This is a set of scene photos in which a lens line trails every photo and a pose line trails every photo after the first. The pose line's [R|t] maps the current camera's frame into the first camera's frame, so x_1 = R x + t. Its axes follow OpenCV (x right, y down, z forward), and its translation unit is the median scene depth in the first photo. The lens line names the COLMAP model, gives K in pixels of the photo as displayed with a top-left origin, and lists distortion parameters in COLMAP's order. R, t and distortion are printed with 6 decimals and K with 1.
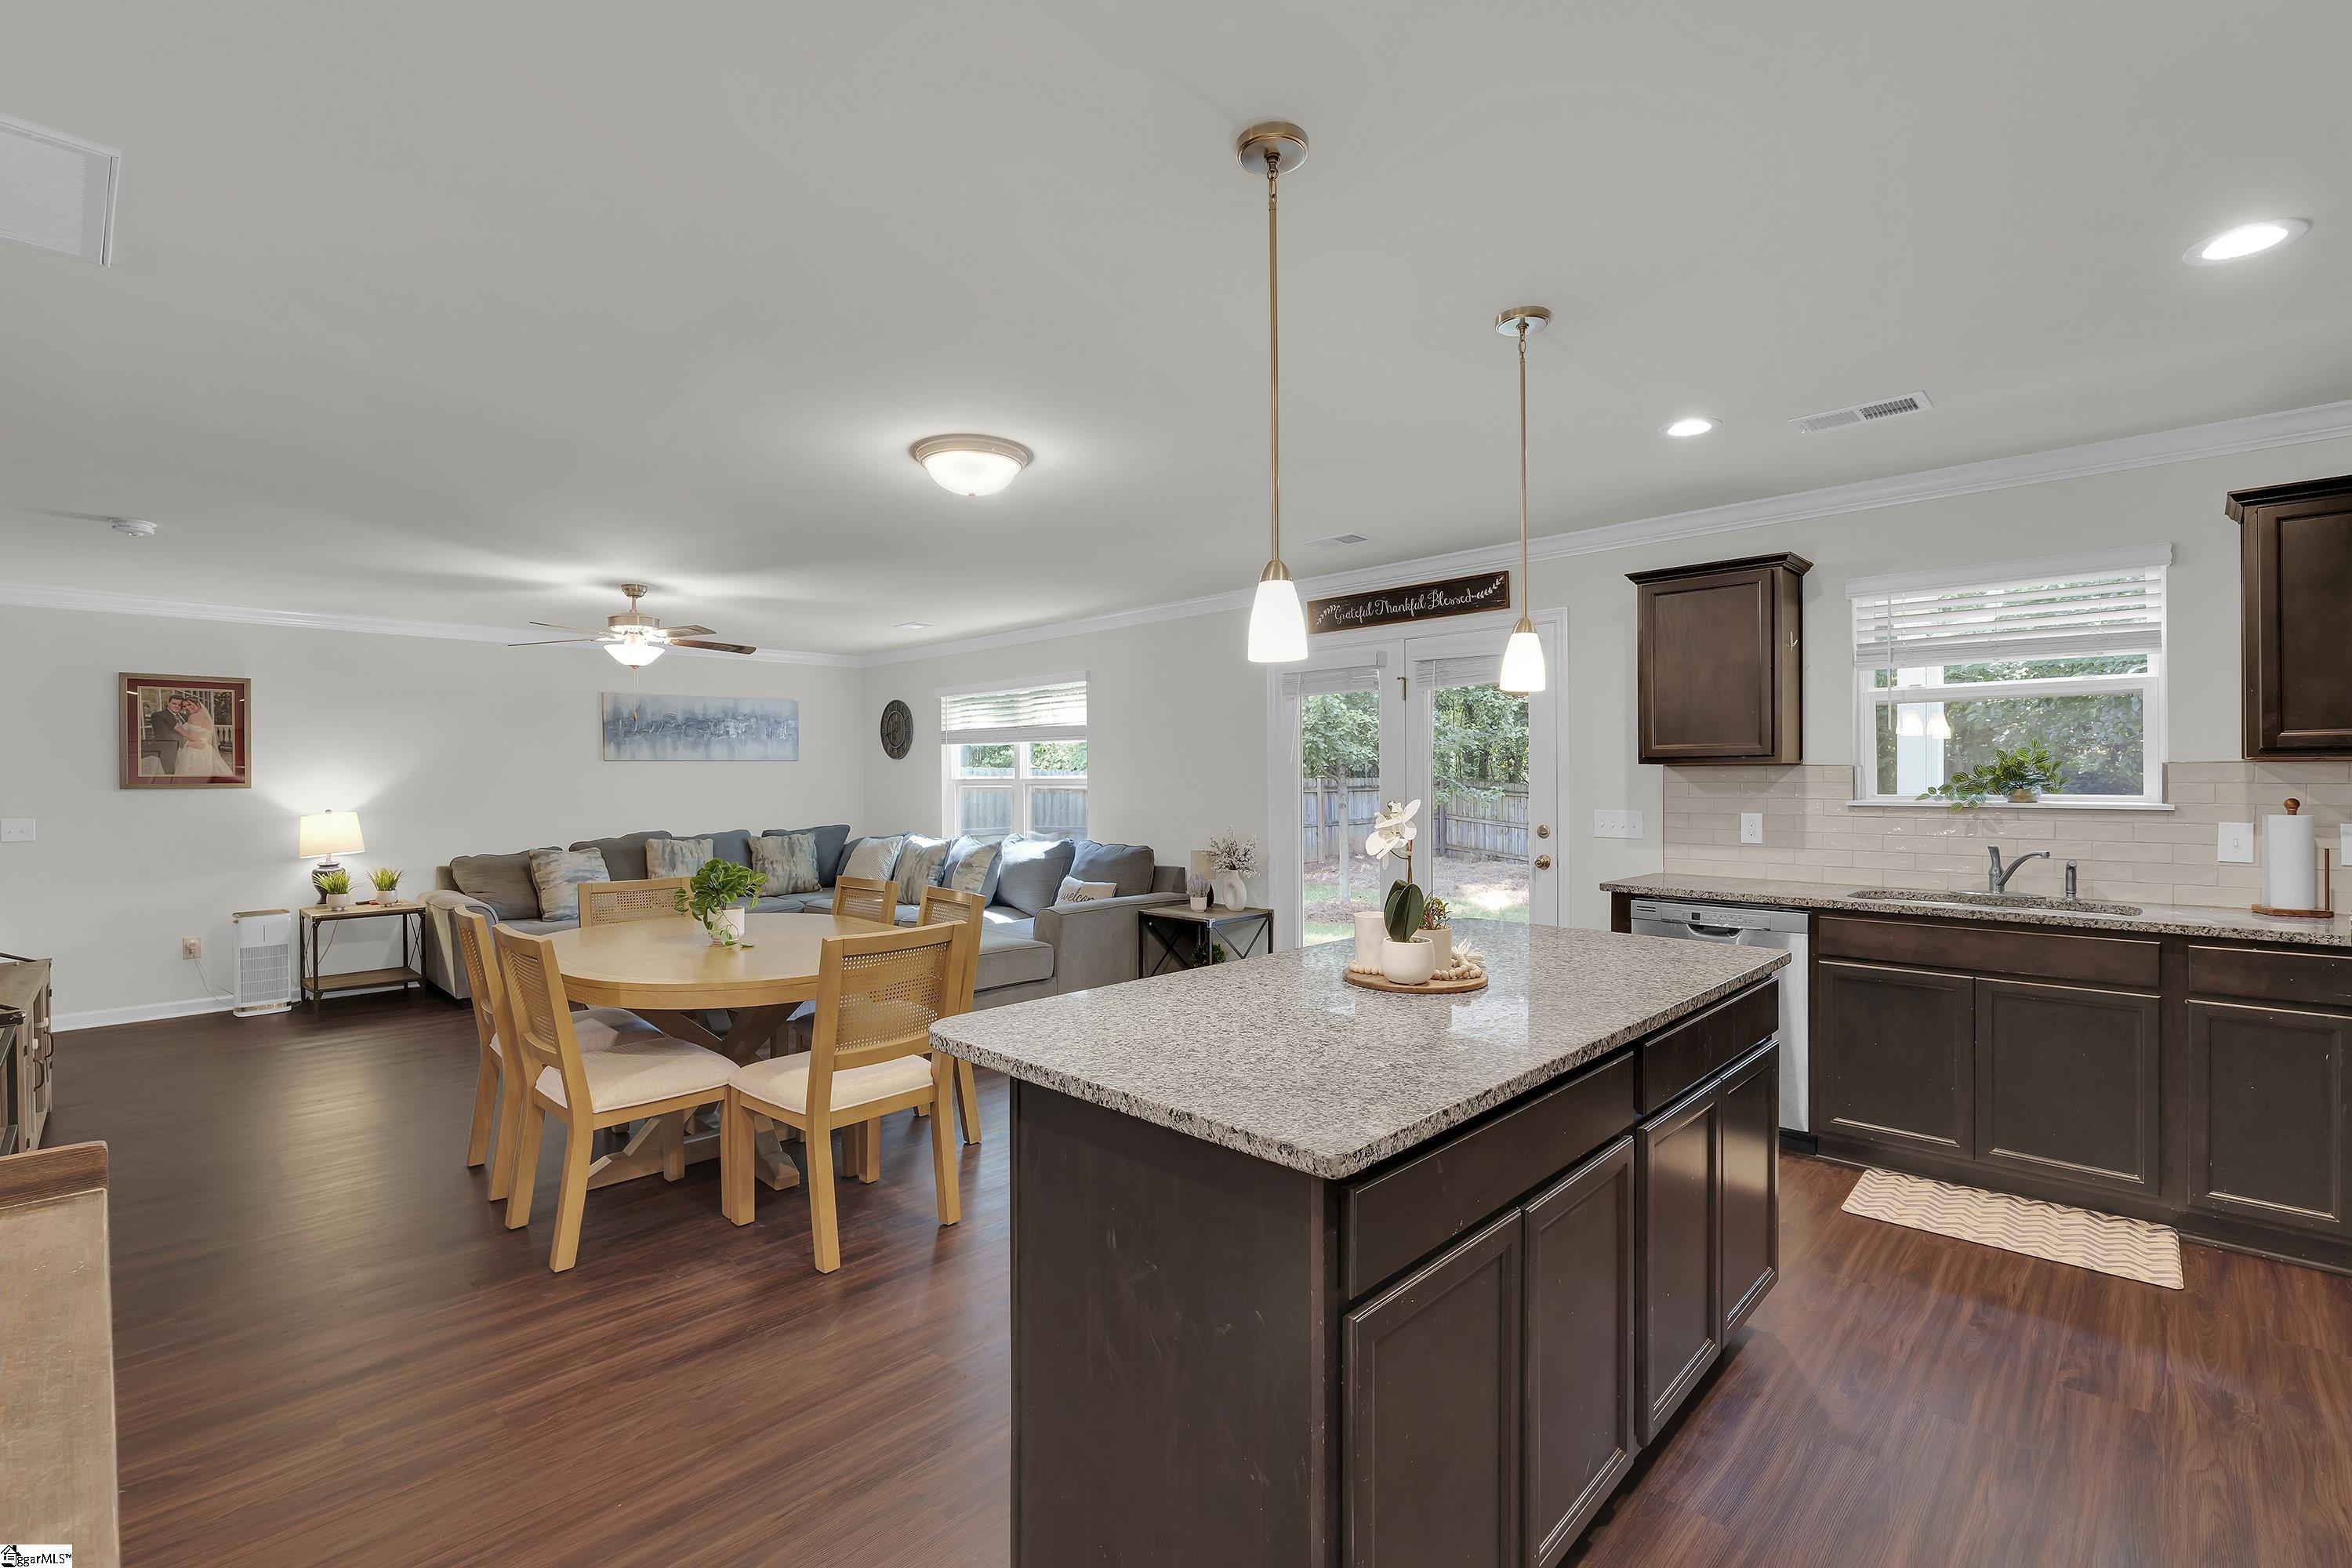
lens RADIAL K [[1066.3, 0, 1176.0], [0, 1066.3, 784.0], [0, 0, 1]] dist [-0.001931, -0.000215]
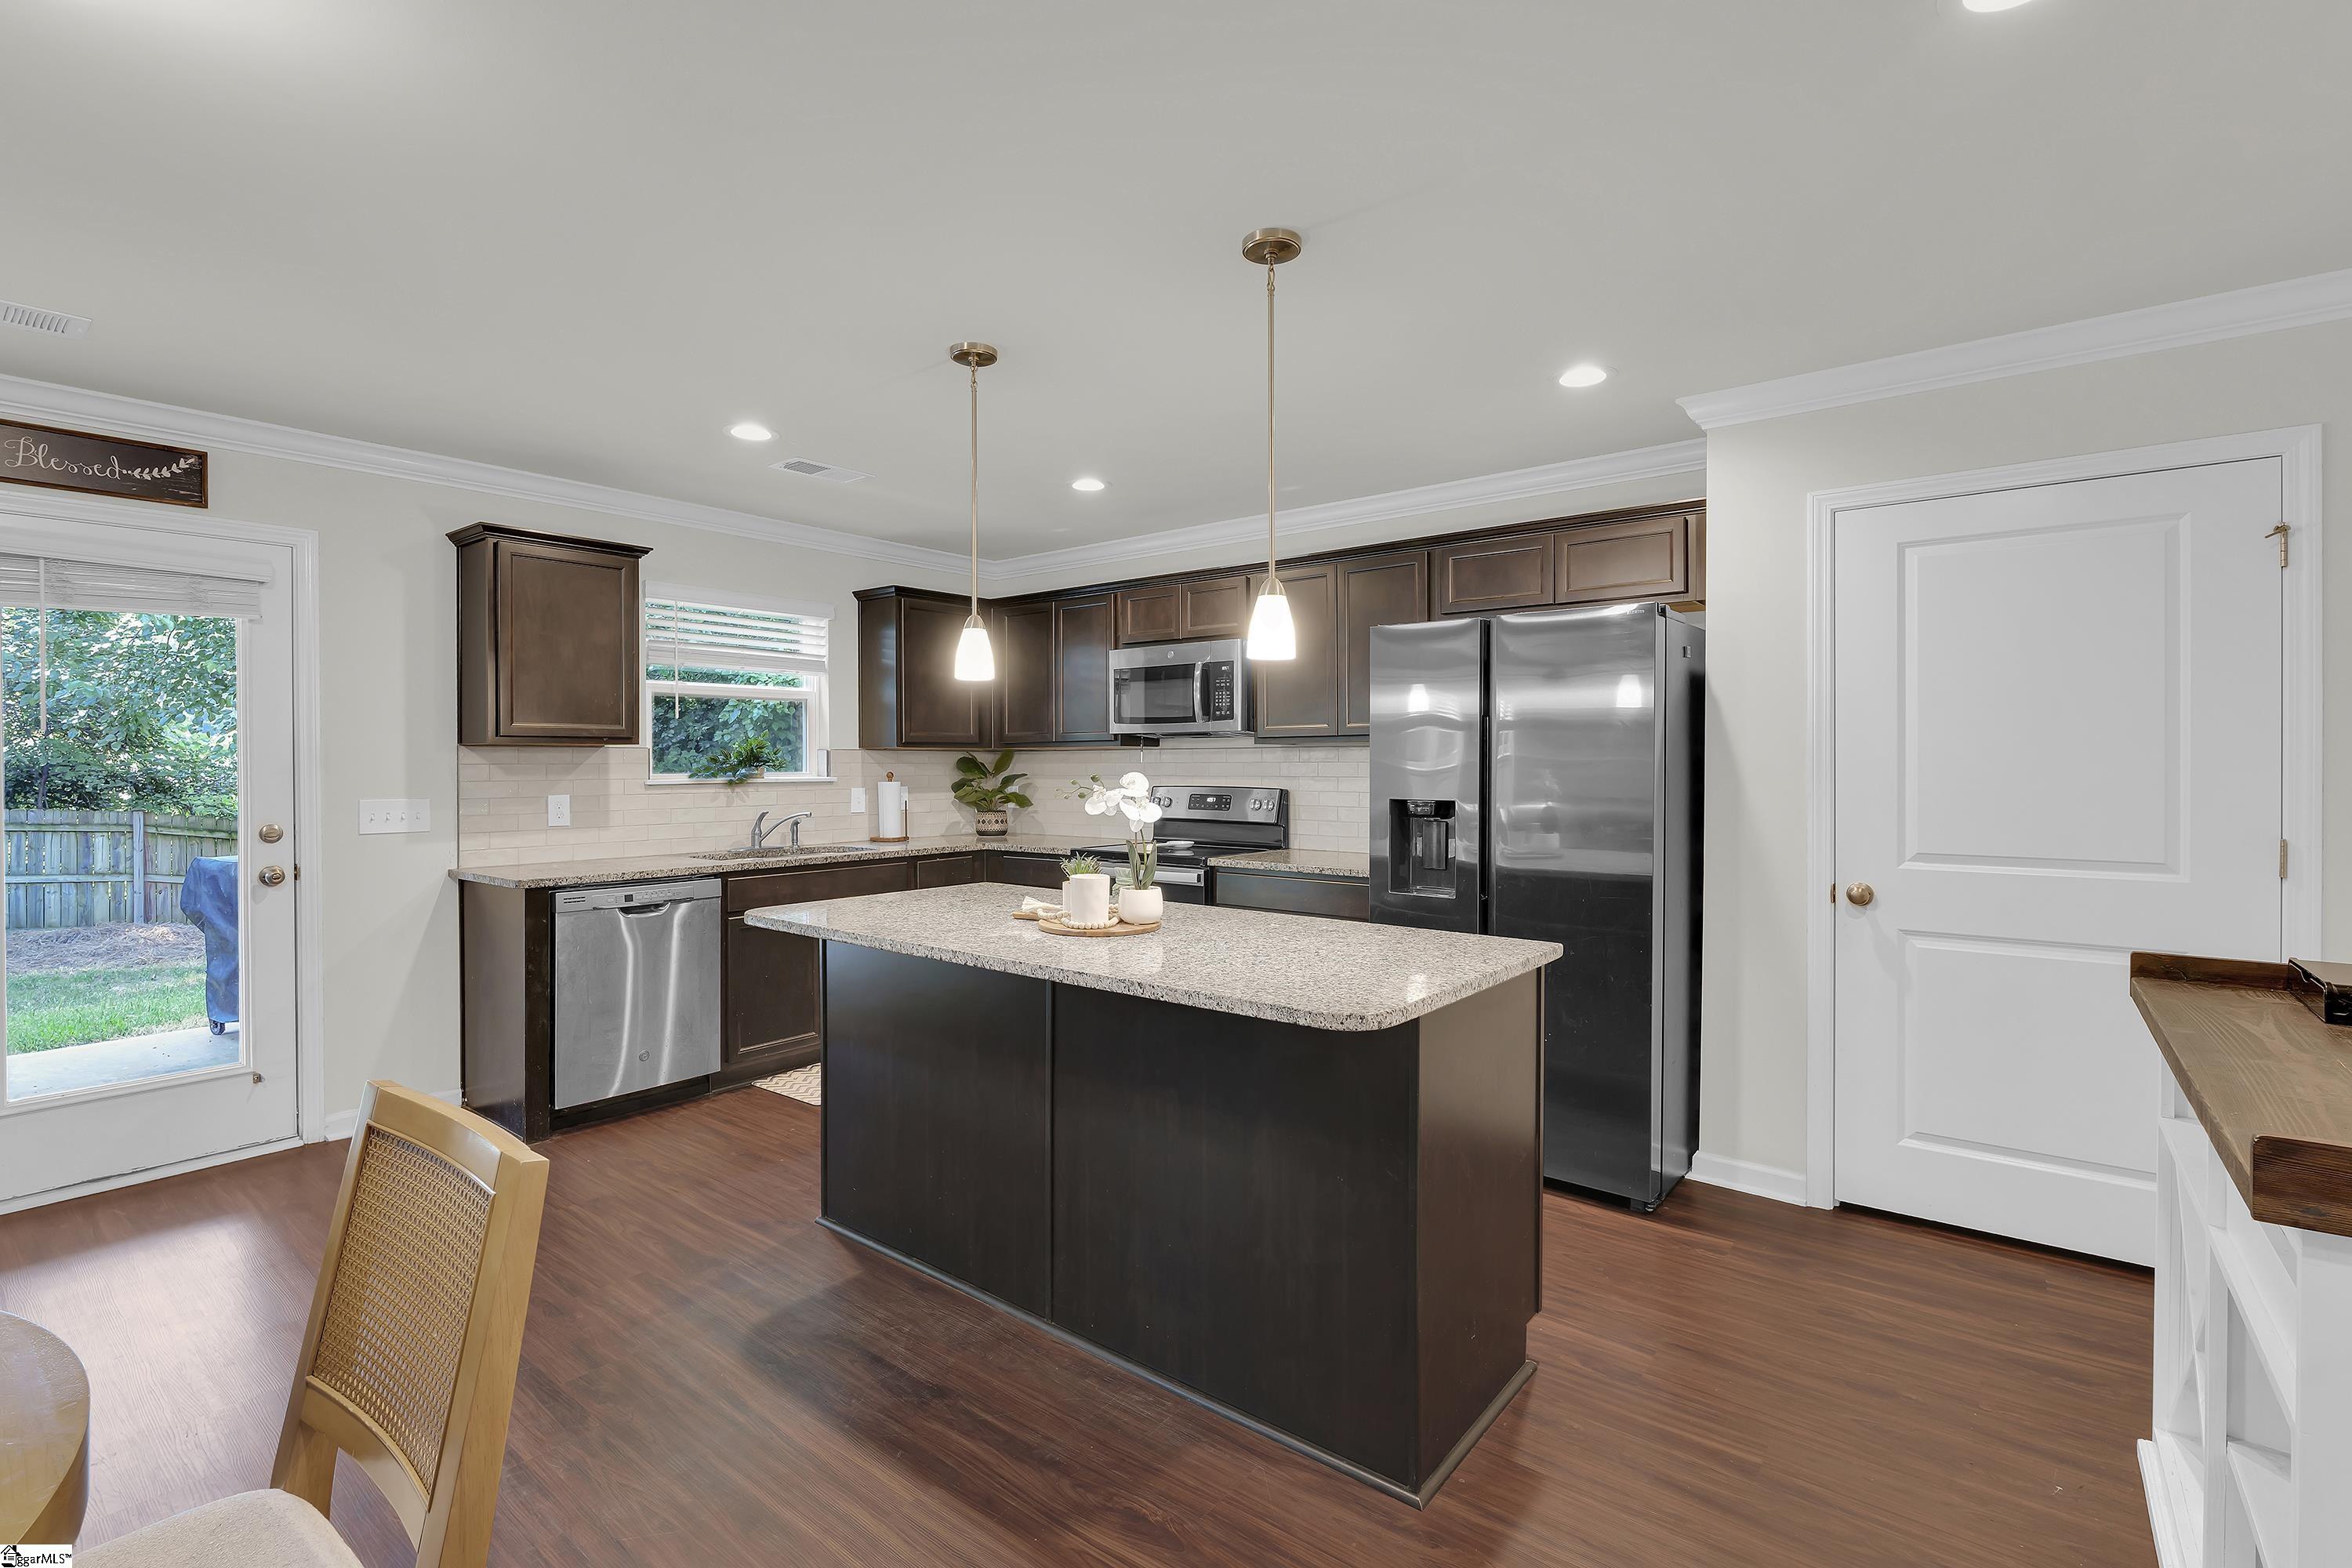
lens RADIAL K [[1046.0, 0, 1188.4], [0, 1046.0, 771.7], [0, 0, 1]] dist [-0.002076, -0.000454]
pose [[-0.094807, -0.007646, 0.995466, -0.488665], [0.007430, 0.999937, 0.008388, 0.002020], [-0.995468, 0.008192, -0.094745, 0.530519]]
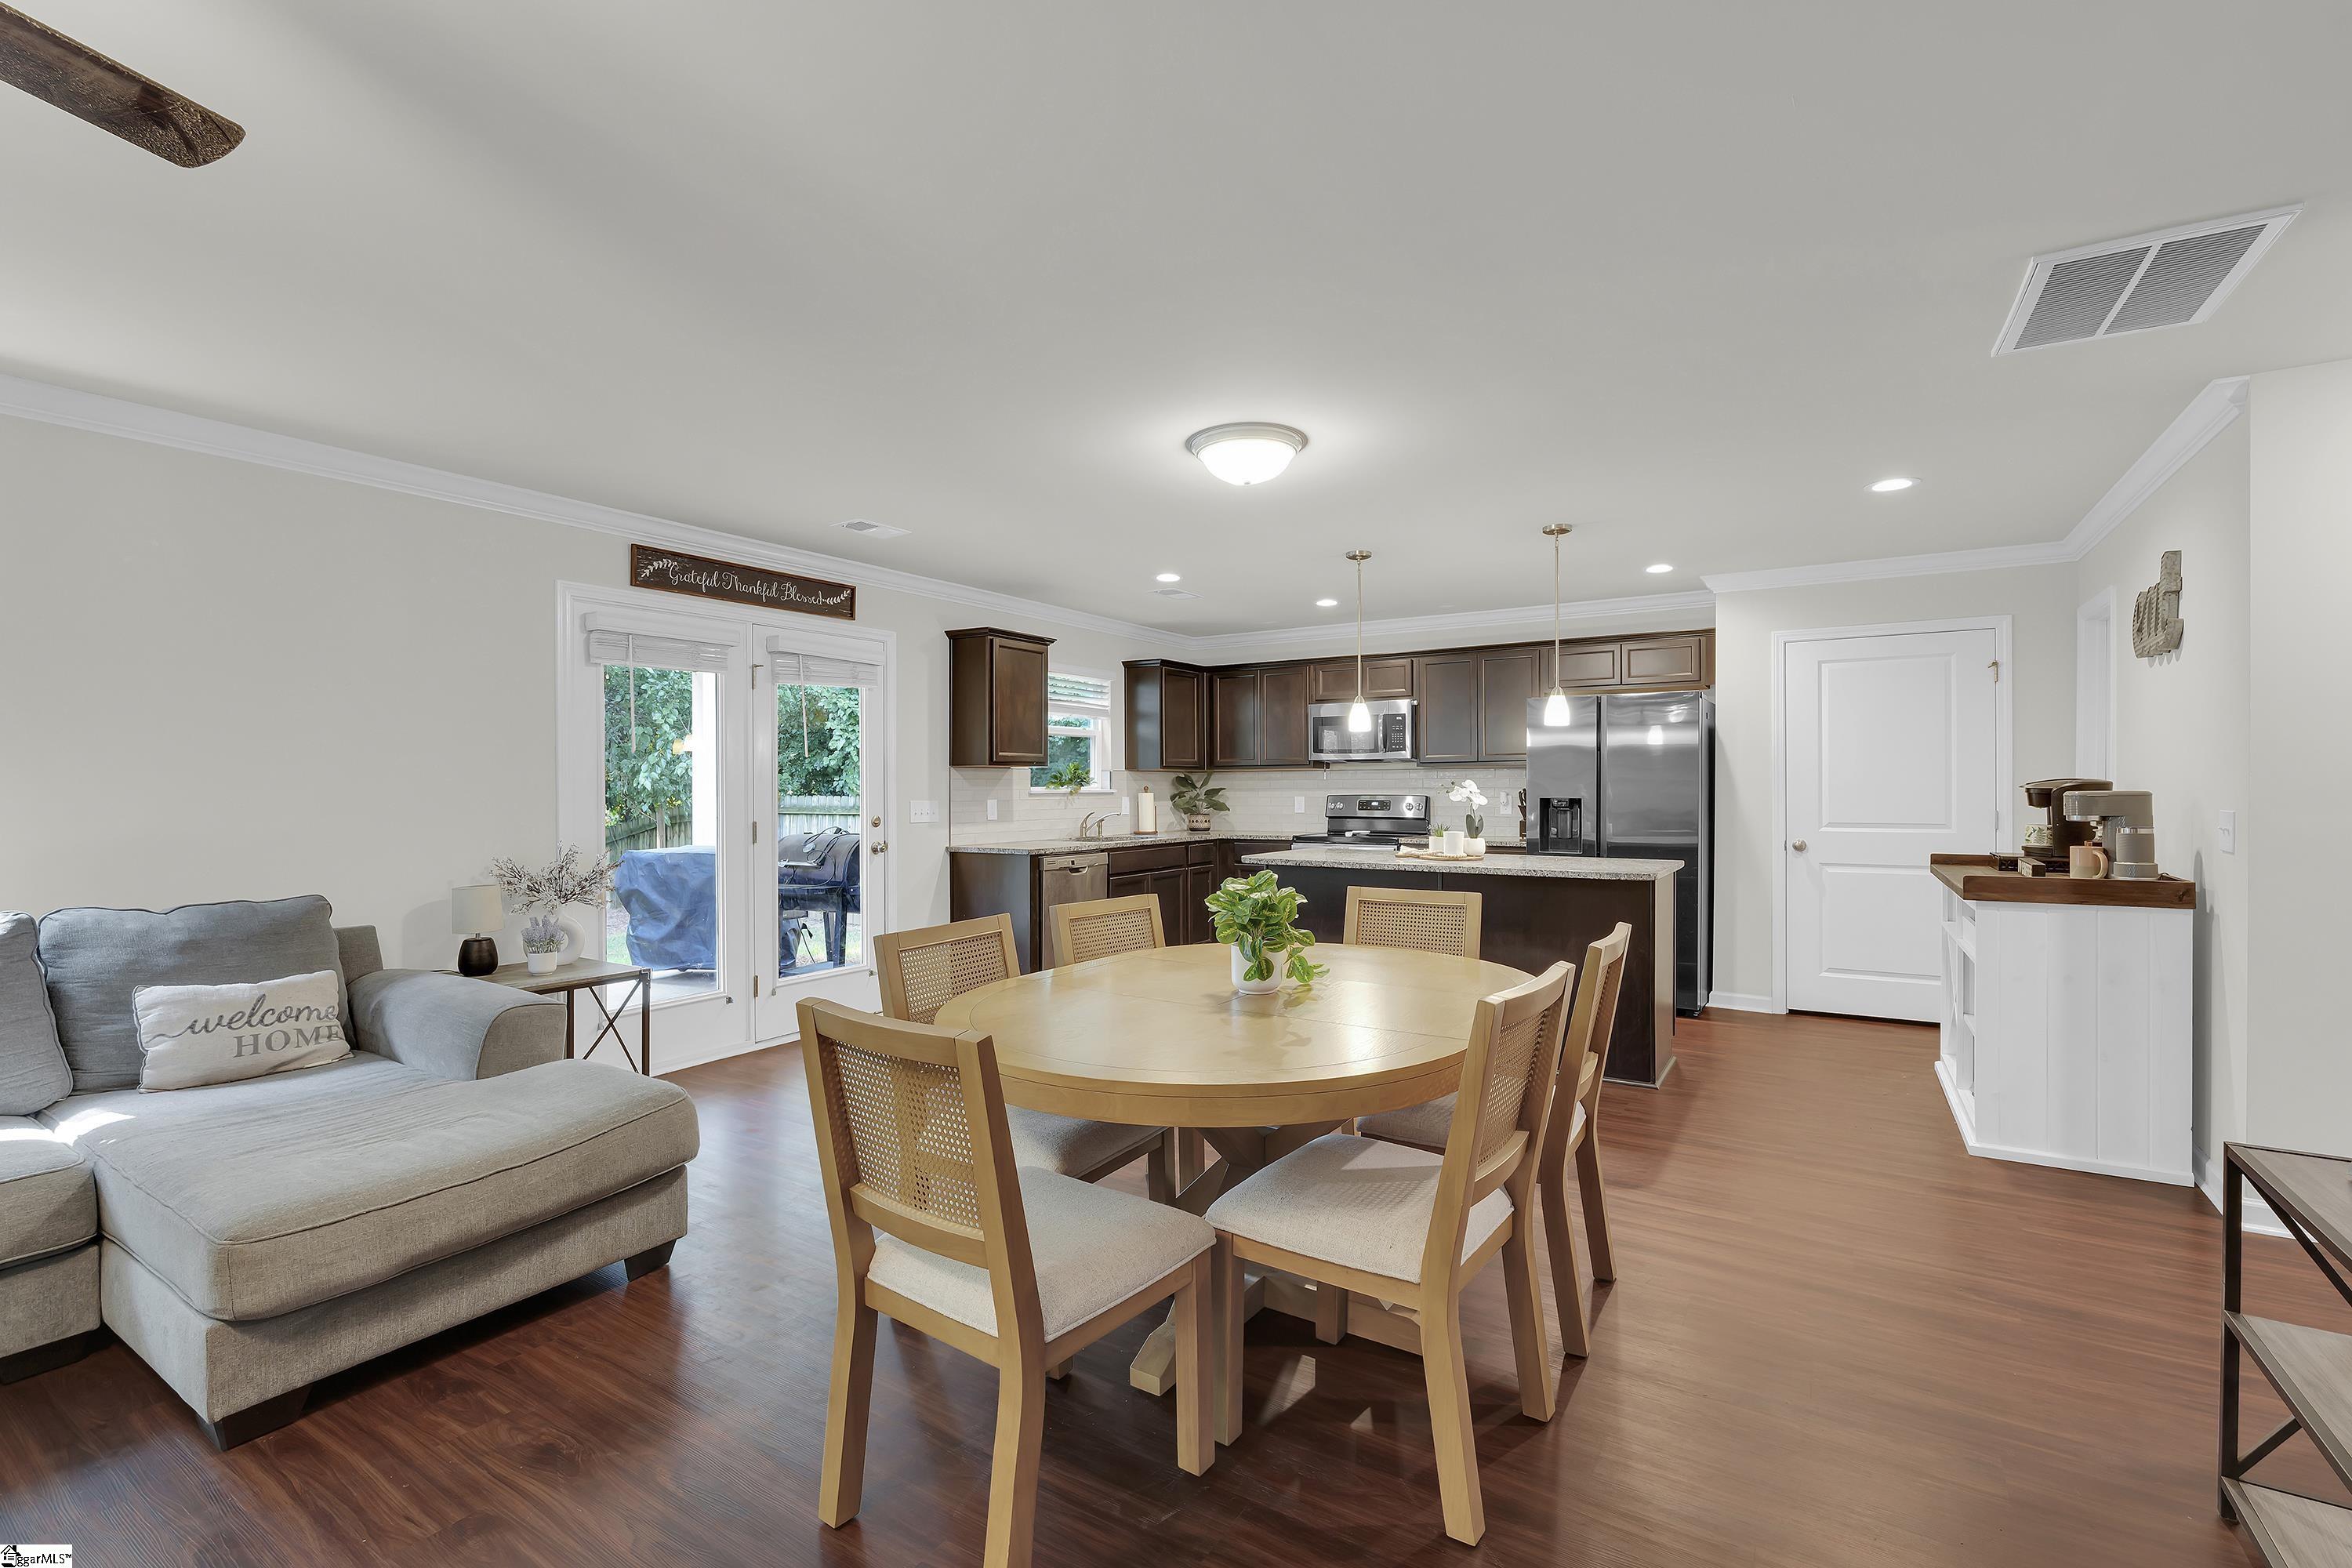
lens RADIAL K [[1011.8, 0, 1212.7], [0, 1011.8, 791.2], [0, 0, 1]] dist [0.000596, 0.000004]
pose [[-0.212372, -0.002197, 0.977186, -0.945569], [0.009239, 0.999948, 0.004256, 0.012778], [-0.977145, 0.009932, -0.212341, 1.032172]]
